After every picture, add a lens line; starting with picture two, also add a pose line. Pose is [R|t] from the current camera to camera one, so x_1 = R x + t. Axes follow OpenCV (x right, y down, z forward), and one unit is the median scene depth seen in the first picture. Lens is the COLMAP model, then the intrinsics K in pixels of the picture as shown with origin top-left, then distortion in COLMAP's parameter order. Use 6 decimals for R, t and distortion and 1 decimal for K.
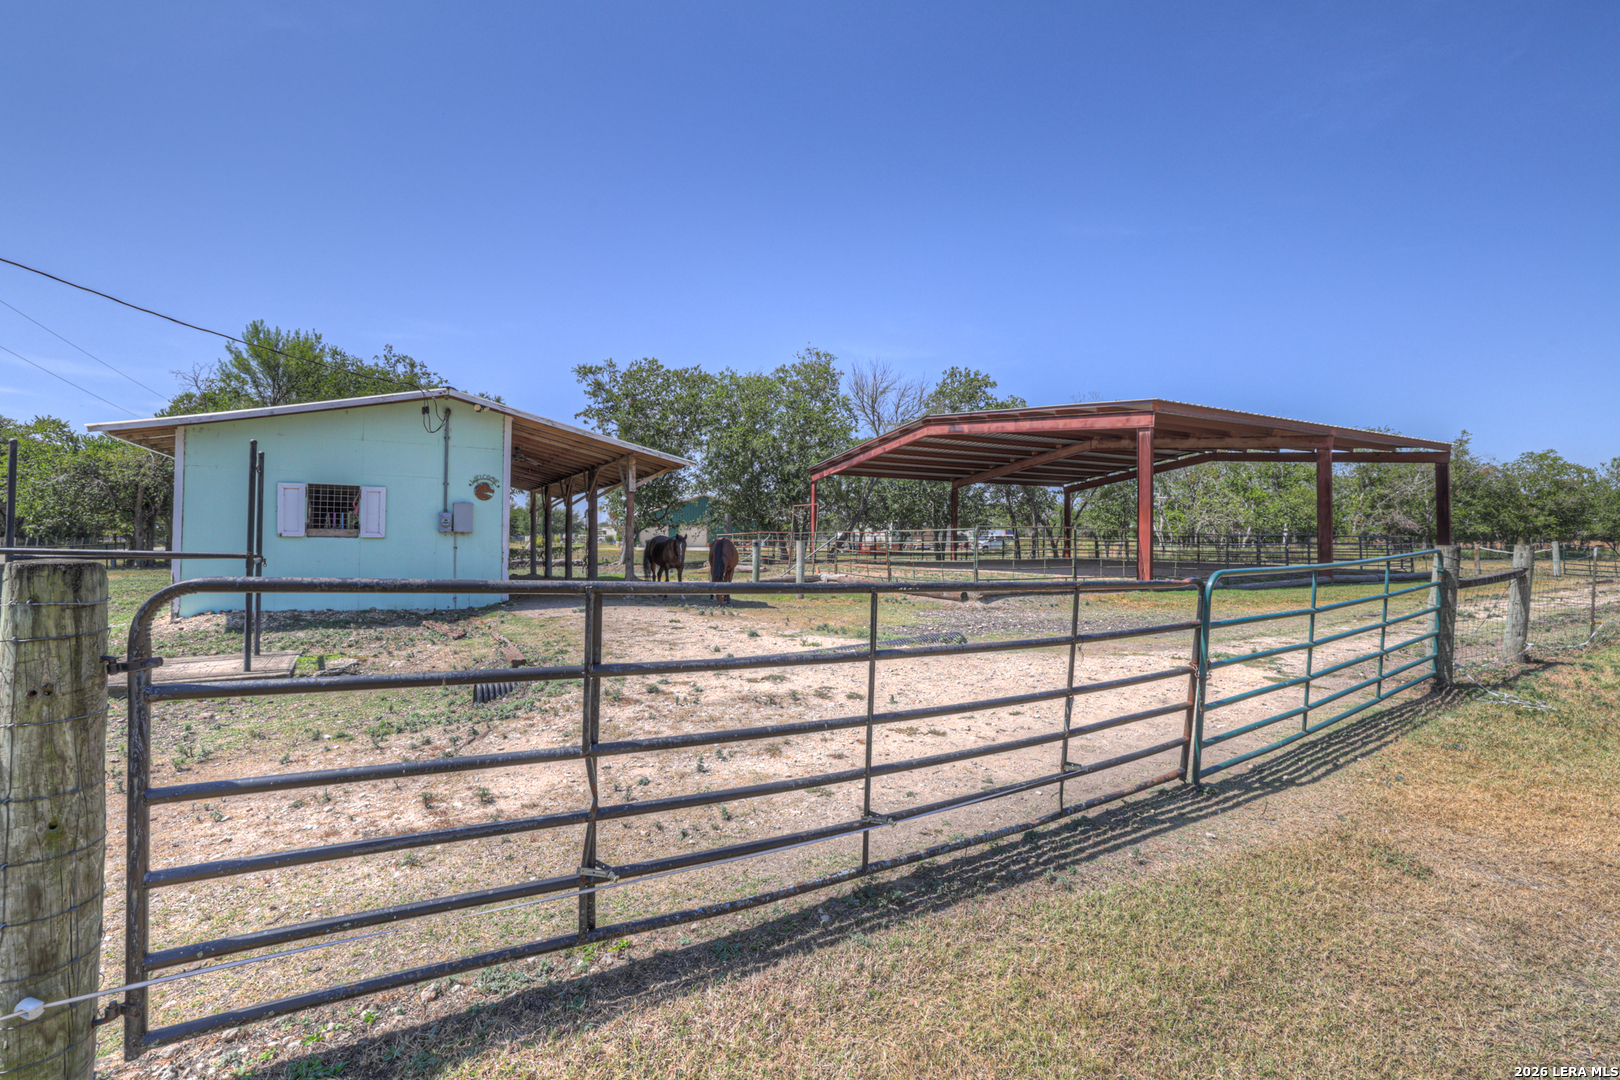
lens RADIAL K [[697.0, 0, 807.4], [0, 697.0, 531.5], [0, 0, 1]] dist [-0.037372, 0.010271]
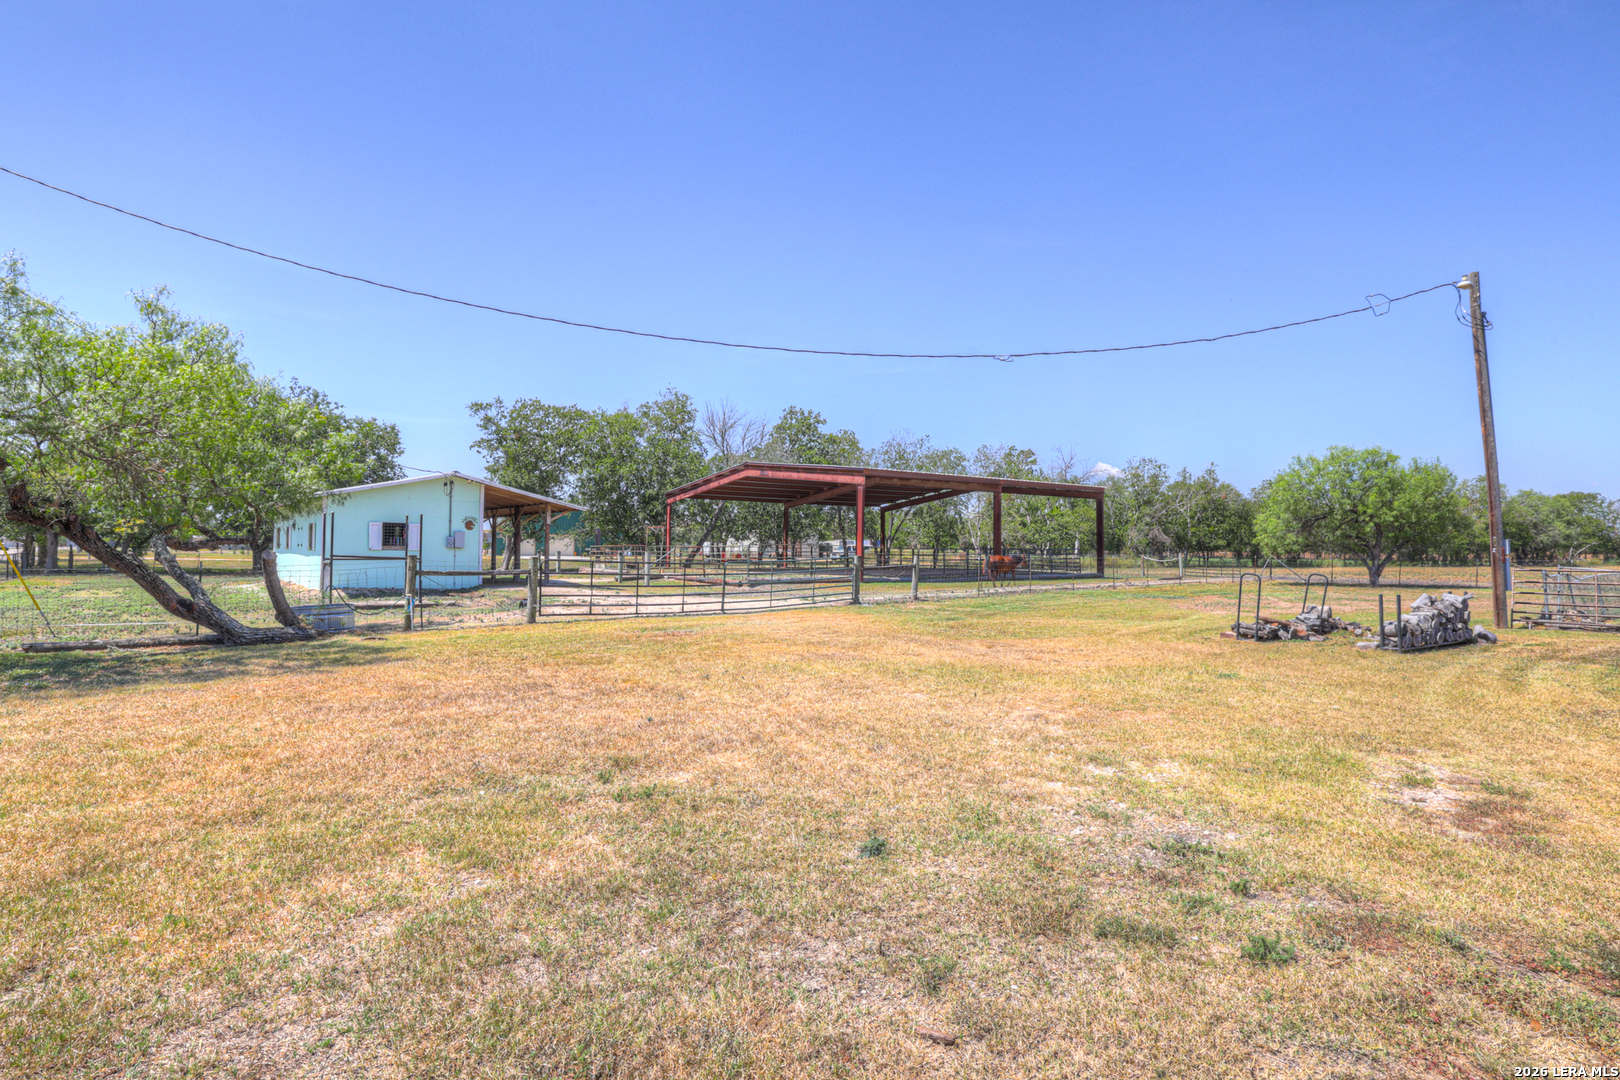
lens RADIAL K [[763.2, 0, 796.3], [0, 763.2, 533.1], [0, 0, 1]] dist [-0.005853, -0.000142]
pose [[0.989047, 0.007562, 0.147406, 0.030741], [-0.006481, 0.999948, -0.007817, -0.008292], [-0.147457, 0.006776, 0.989045, -0.368288]]
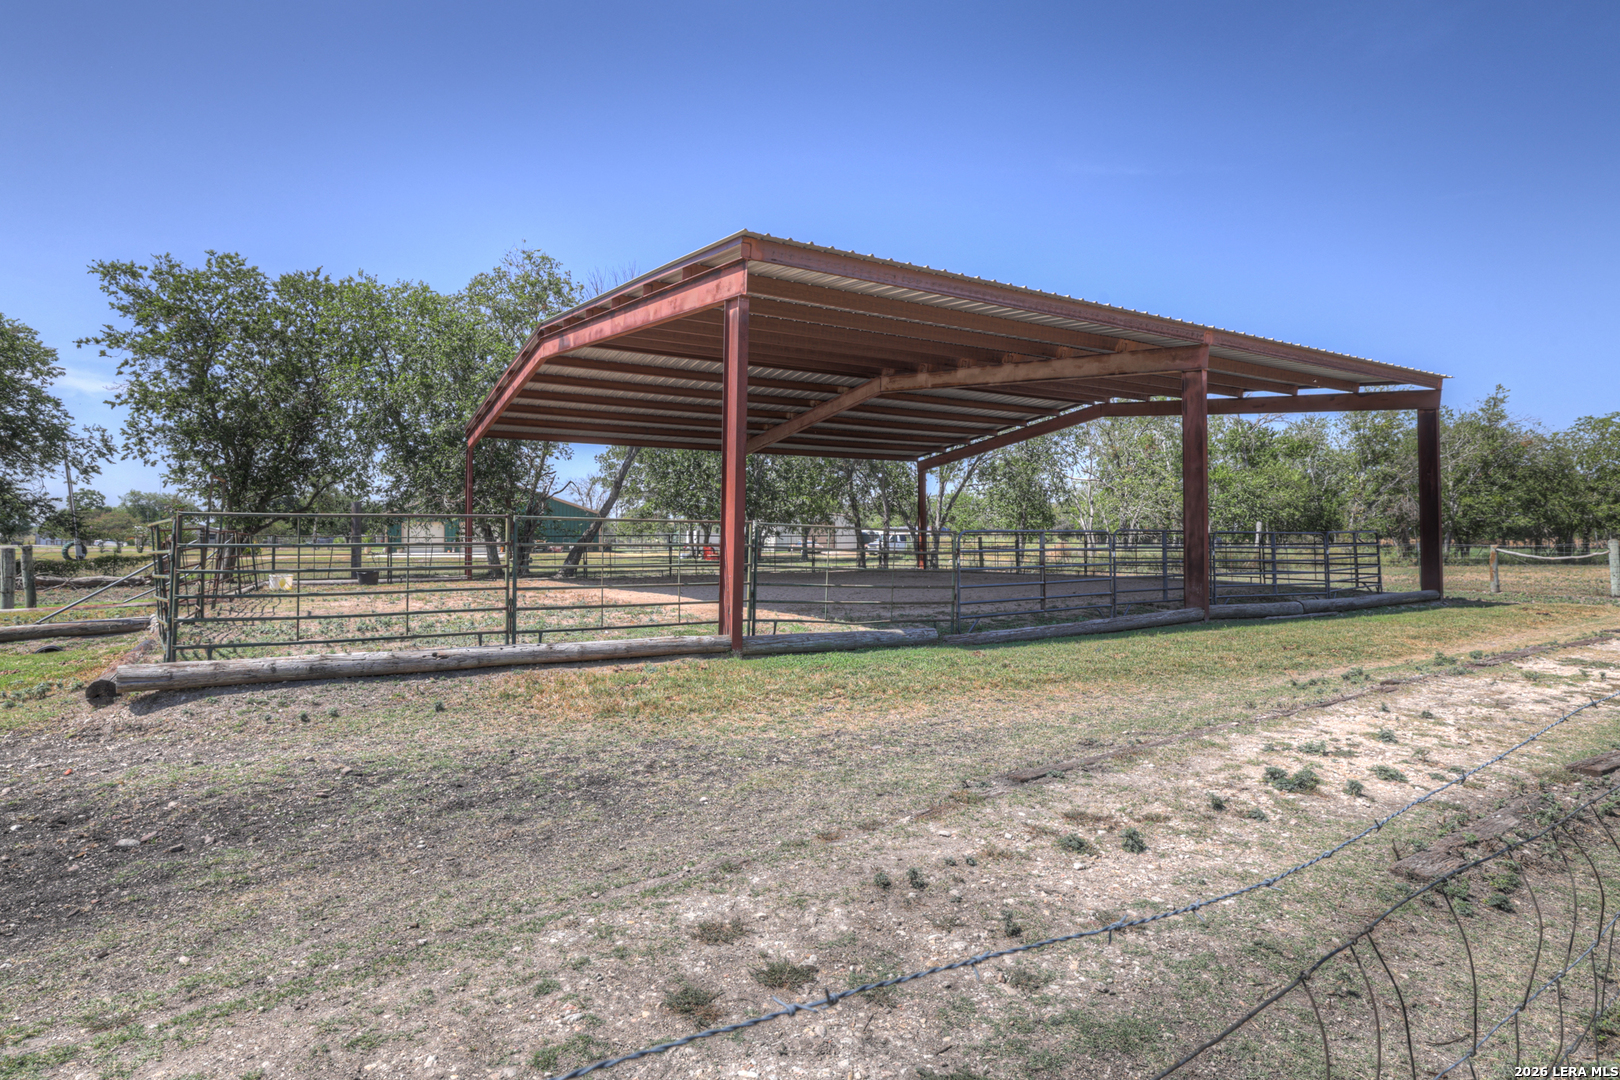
lens RADIAL K [[866.7, 0, 778.9], [0, 866.7, 529.8], [0, 0, 1]] dist [-0.017131, 0.004831]
pose [[0.998497, -0.003864, 0.054671, 0.225271], [0.003853, 0.999993, 0.000299, 0.002009], [-0.054672, -0.000087, 0.998504, 0.194143]]
